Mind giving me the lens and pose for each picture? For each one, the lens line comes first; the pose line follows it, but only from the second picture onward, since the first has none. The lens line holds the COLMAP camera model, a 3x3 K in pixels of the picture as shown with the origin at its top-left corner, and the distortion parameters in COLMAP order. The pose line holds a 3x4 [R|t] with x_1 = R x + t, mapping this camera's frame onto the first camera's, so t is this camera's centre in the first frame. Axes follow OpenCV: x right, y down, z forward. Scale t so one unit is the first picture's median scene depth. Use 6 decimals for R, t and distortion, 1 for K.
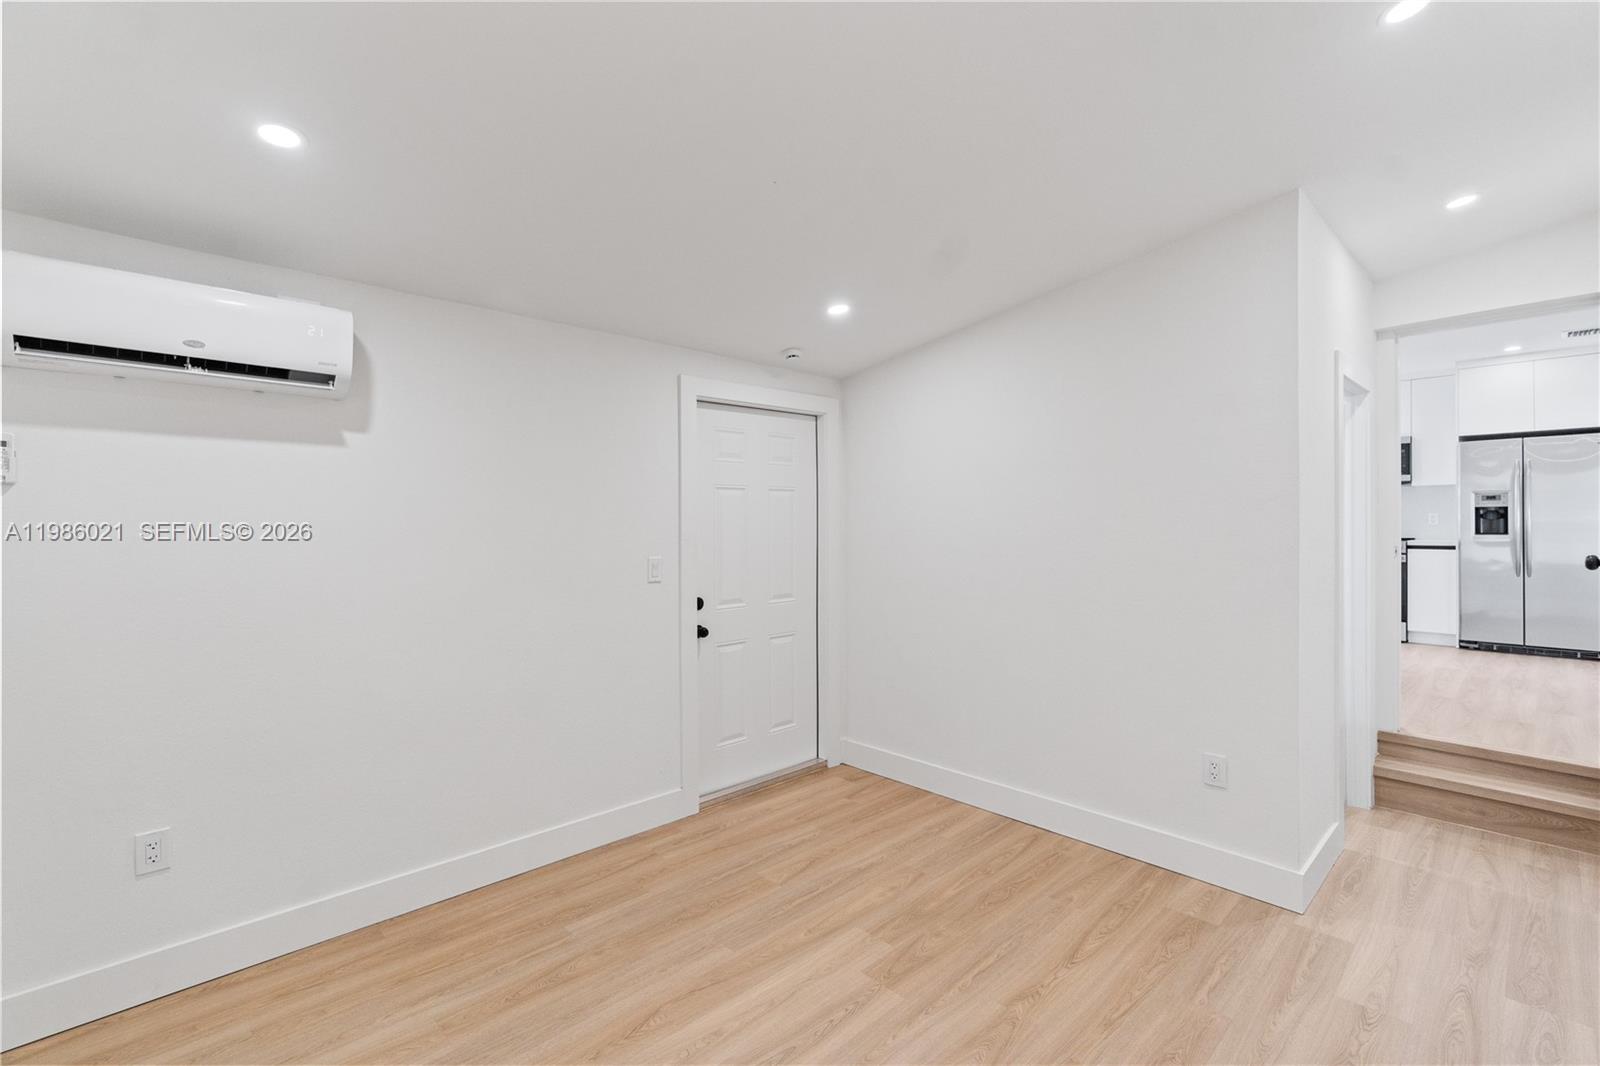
lens RADIAL K [[719.4, 0, 800.0], [0, 719.4, 528.4], [0, 0, 1]] dist [-0.002982, 0.000199]
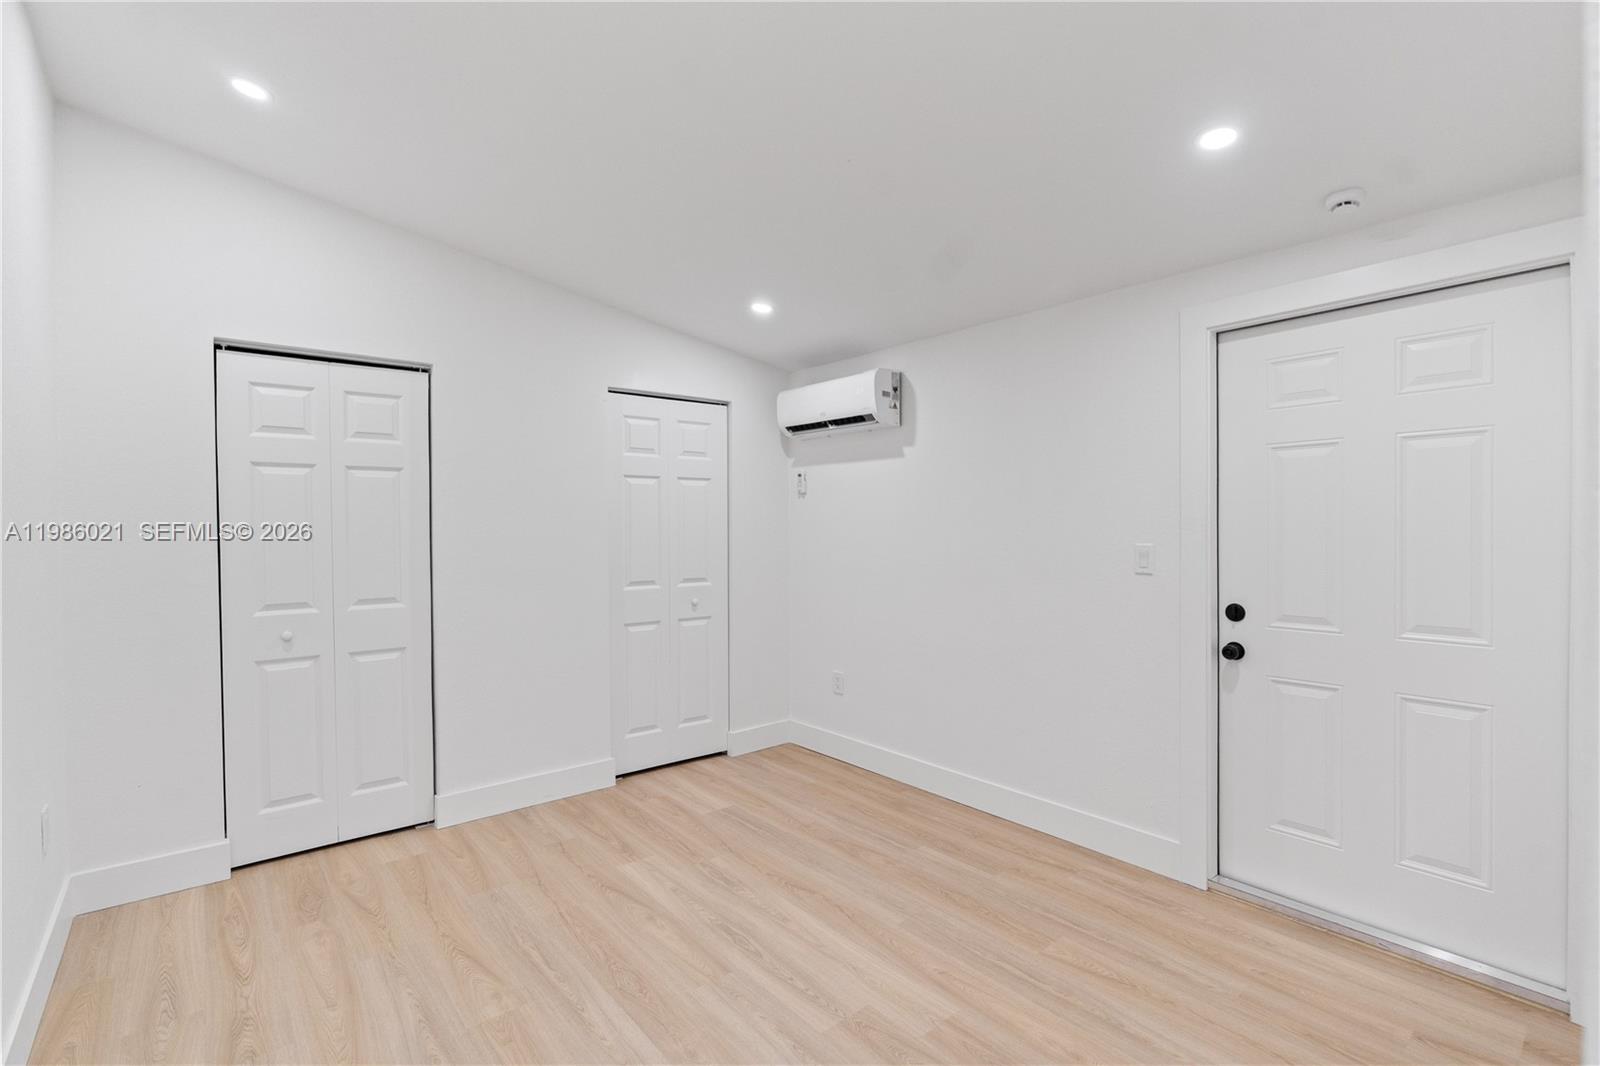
lens RADIAL K [[735.7, 0, 797.2], [0, 735.7, 522.9], [0, 0, 1]] dist [-0.001887, -0.000063]
pose [[-0.076021, 0.007942, -0.997075, 0.877792], [0.005138, 0.999958, 0.007573, 0.009612], [0.997093, -0.004547, -0.076059, 0.865380]]
